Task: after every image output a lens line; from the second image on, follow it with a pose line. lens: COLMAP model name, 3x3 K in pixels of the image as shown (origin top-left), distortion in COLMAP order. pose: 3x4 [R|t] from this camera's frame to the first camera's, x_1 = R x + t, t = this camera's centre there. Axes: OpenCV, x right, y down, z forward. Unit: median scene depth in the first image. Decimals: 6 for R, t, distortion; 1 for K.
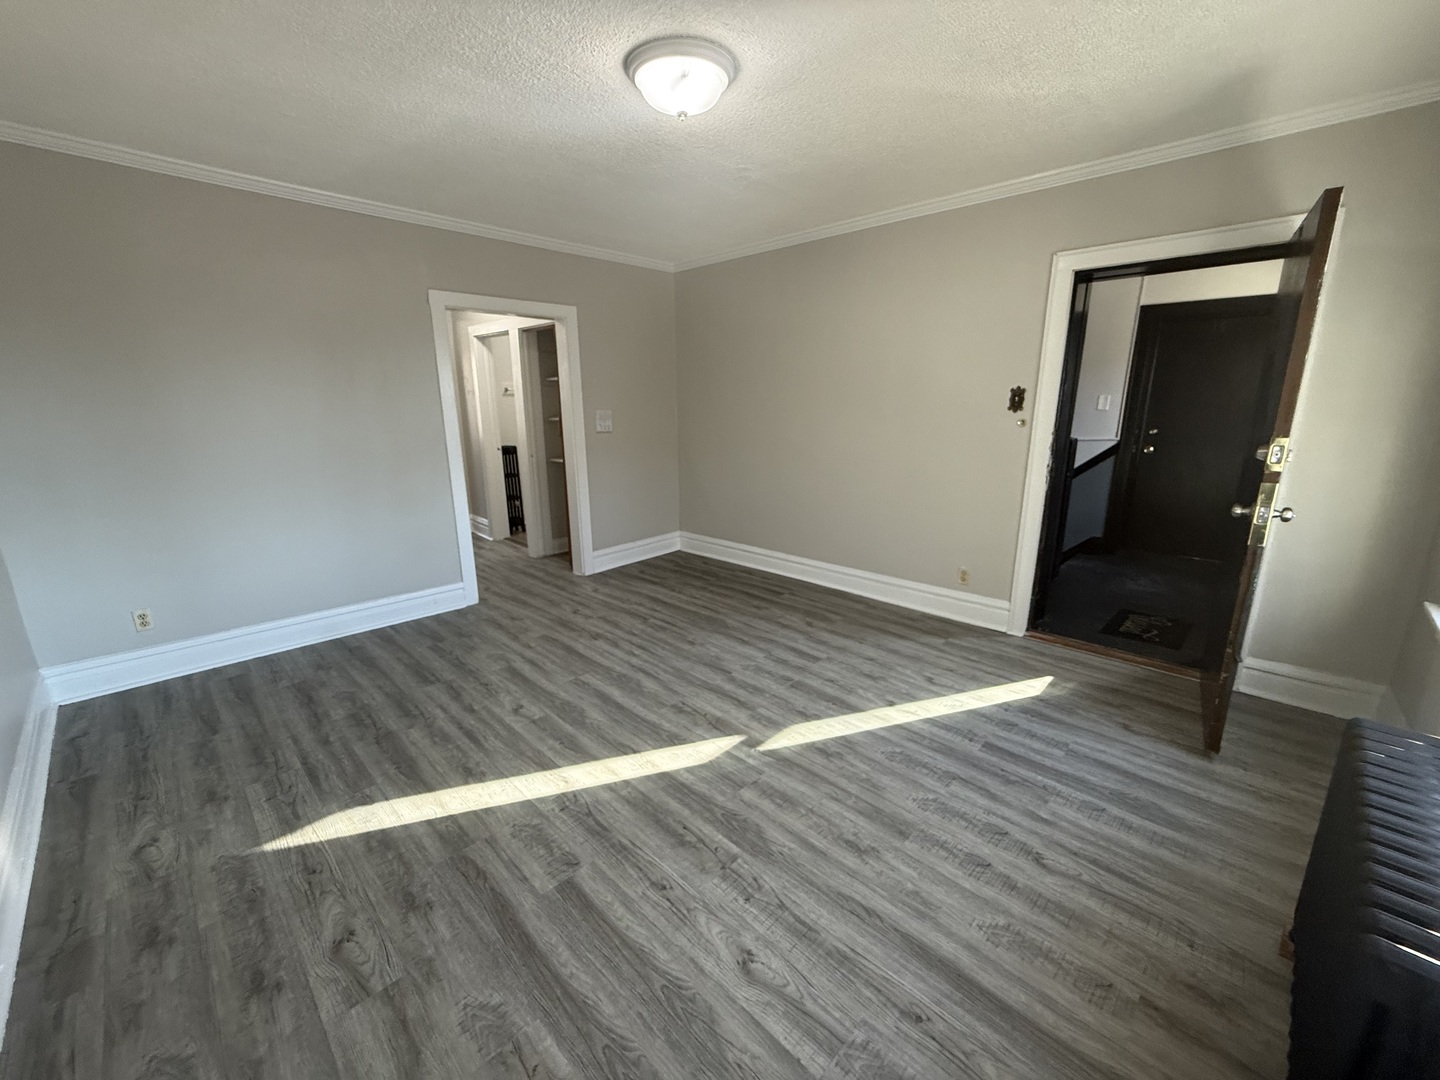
lens RADIAL K [[576.2, 0, 720.0], [0, 576.2, 540.0], [0, 0, 1]] dist [-0.001111, 0.000334]
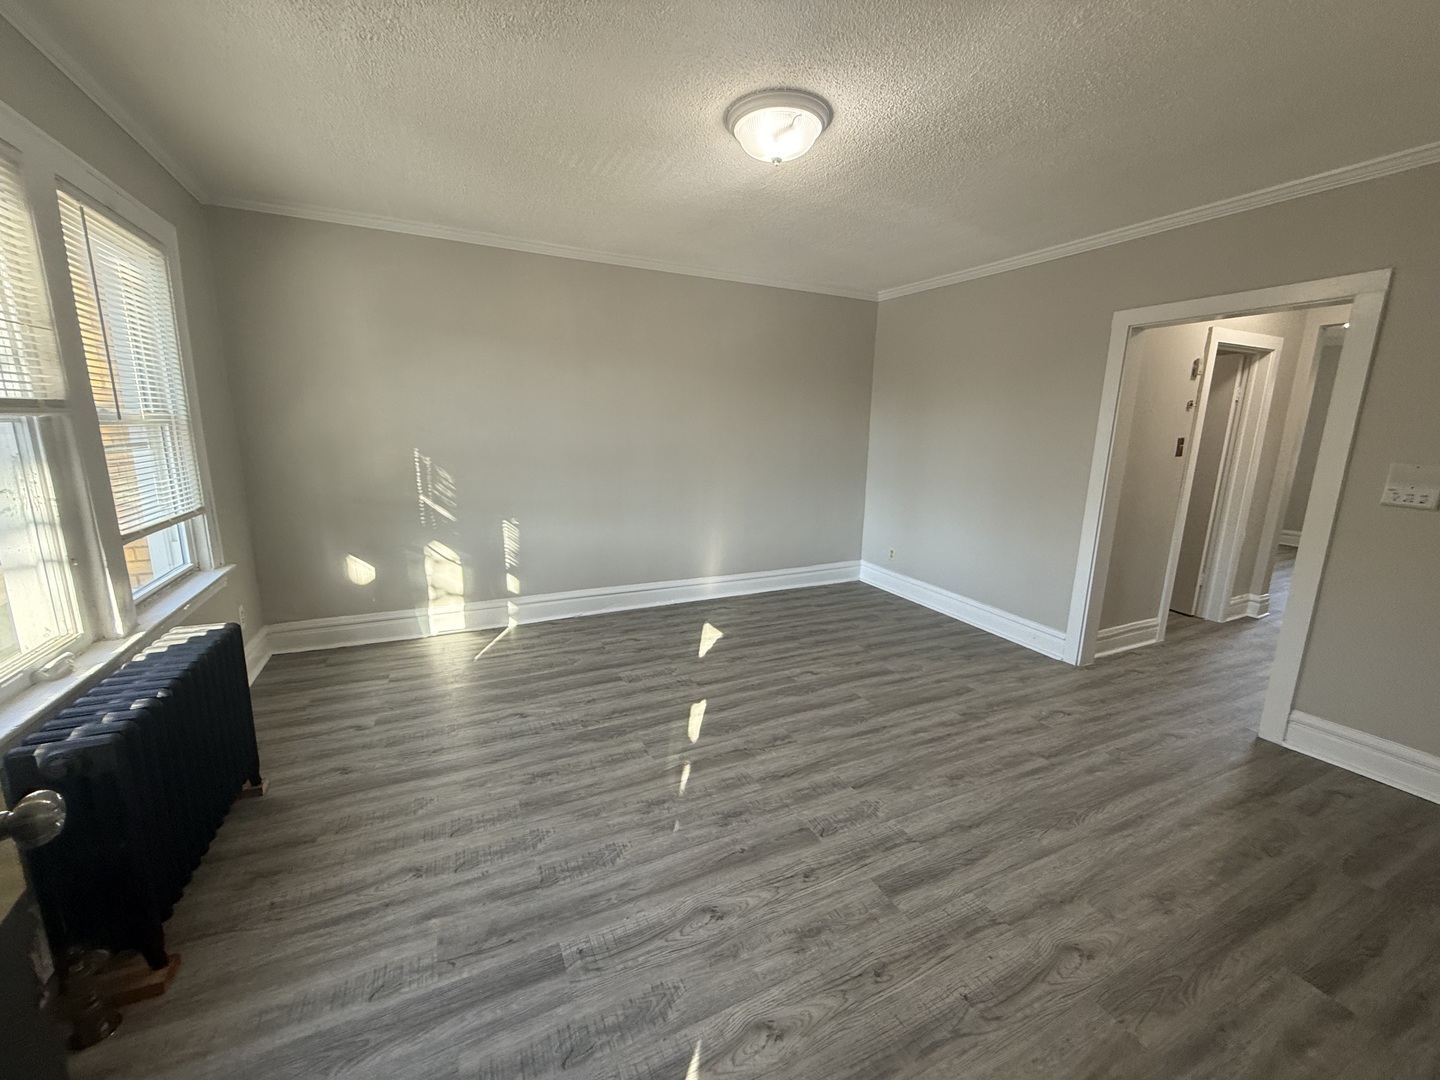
lens RADIAL K [[568.3, 0, 720.0], [0, 568.3, 540.0], [0, 0, 1]] dist [-0.000537, 0.000340]
pose [[-0.332990, 0.188605, -0.923875, 0.892824], [-0.245782, 0.928561, 0.278149, -0.299675], [0.910334, 0.319693, -0.262846, 1.171389]]
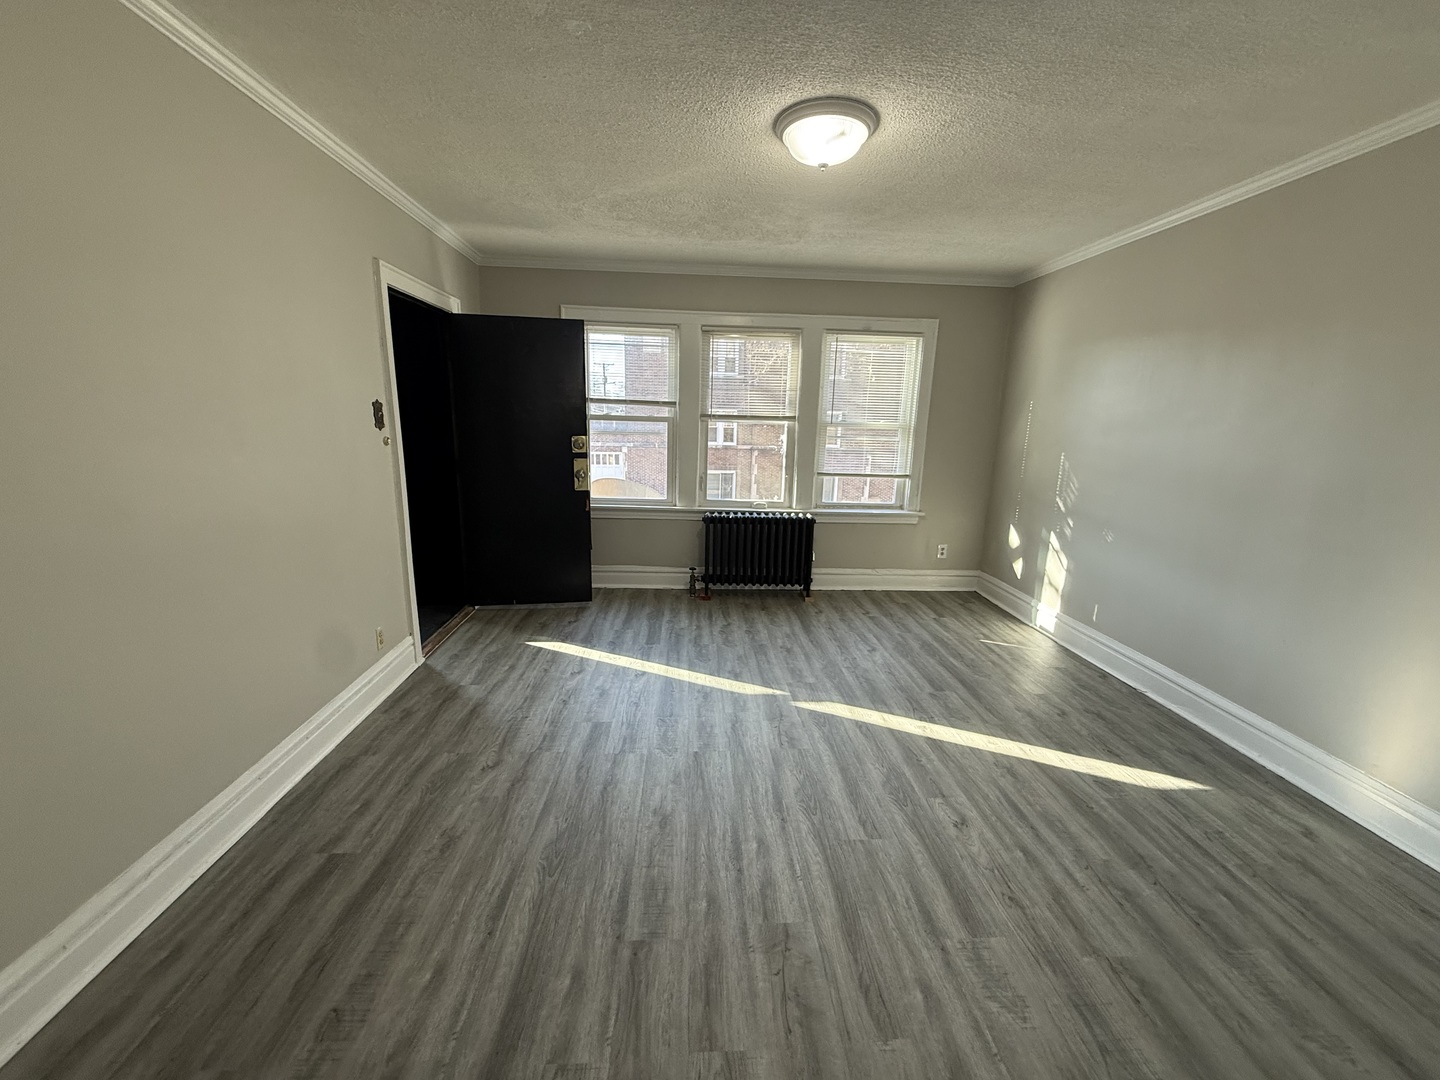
lens RADIAL K [[571.4, 0, 711.8], [0, 571.4, 567.4], [0, 0, 1]] dist [0.000476, 0.000014]
pose [[-0.730205, -0.187093, 0.657113, -0.609986], [0.145357, 0.897217, 0.416981, -0.430754], [-0.667587, 0.399998, -0.627956, 1.750633]]
